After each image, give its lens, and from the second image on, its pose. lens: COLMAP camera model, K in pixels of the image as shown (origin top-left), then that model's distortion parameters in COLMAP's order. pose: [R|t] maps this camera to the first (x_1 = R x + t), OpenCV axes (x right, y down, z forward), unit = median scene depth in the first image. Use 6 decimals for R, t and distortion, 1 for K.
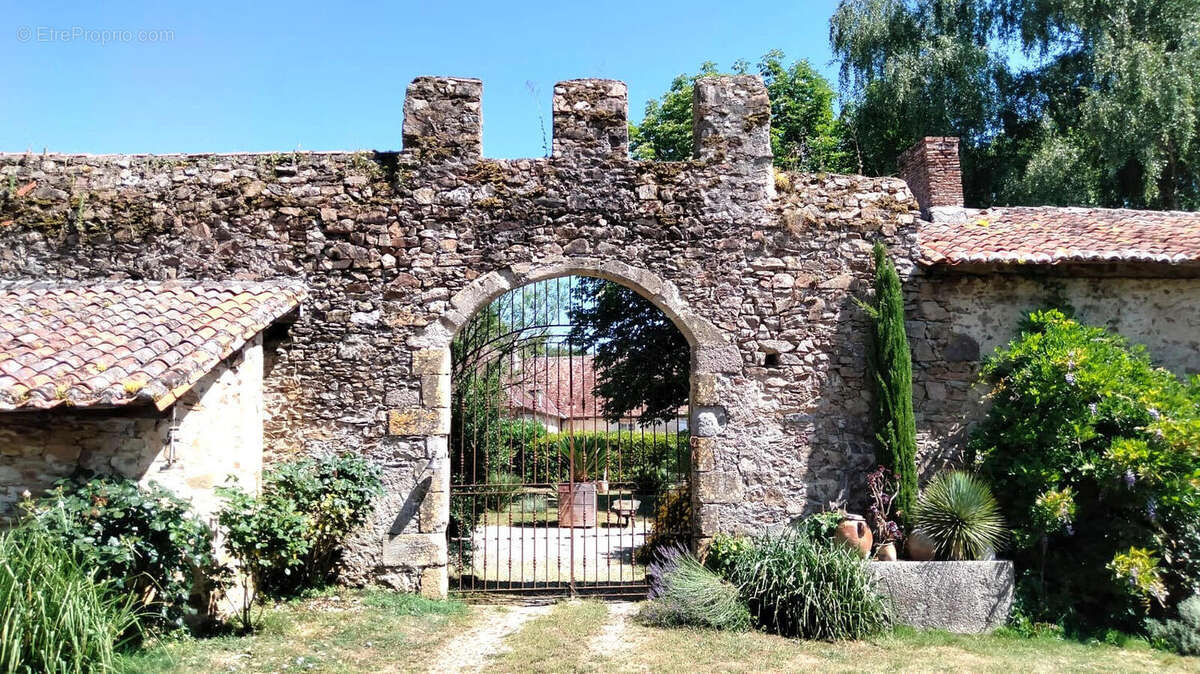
lens RADIAL K [[898.9, 0, 607.6], [0, 898.9, 338.6], [0, 0, 1]] dist [0.062255, -0.012564]
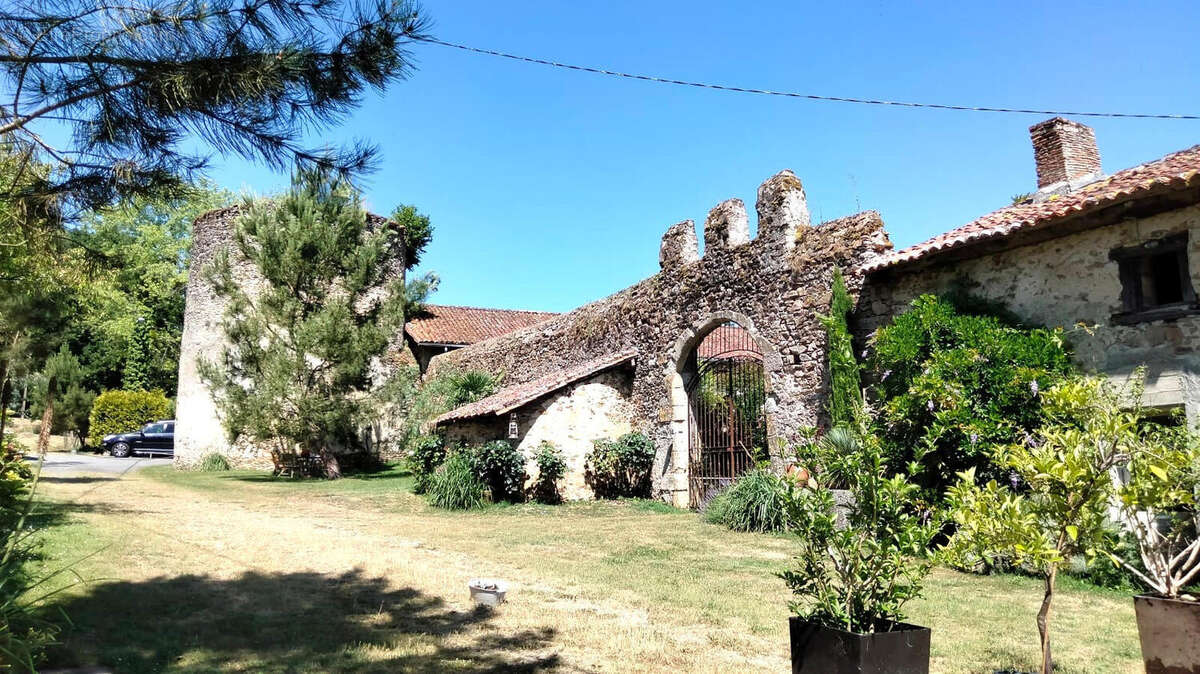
lens RADIAL K [[898.9, 0, 603.7], [0, 898.9, 338.5], [0, 0, 1]] dist [0.062255, -0.012564]
pose [[0.430010, -0.133296, -0.892930, 1.377746], [0.116263, 0.988981, -0.091646, 0.089210], [0.895307, -0.064406, 0.440769, 0.062370]]
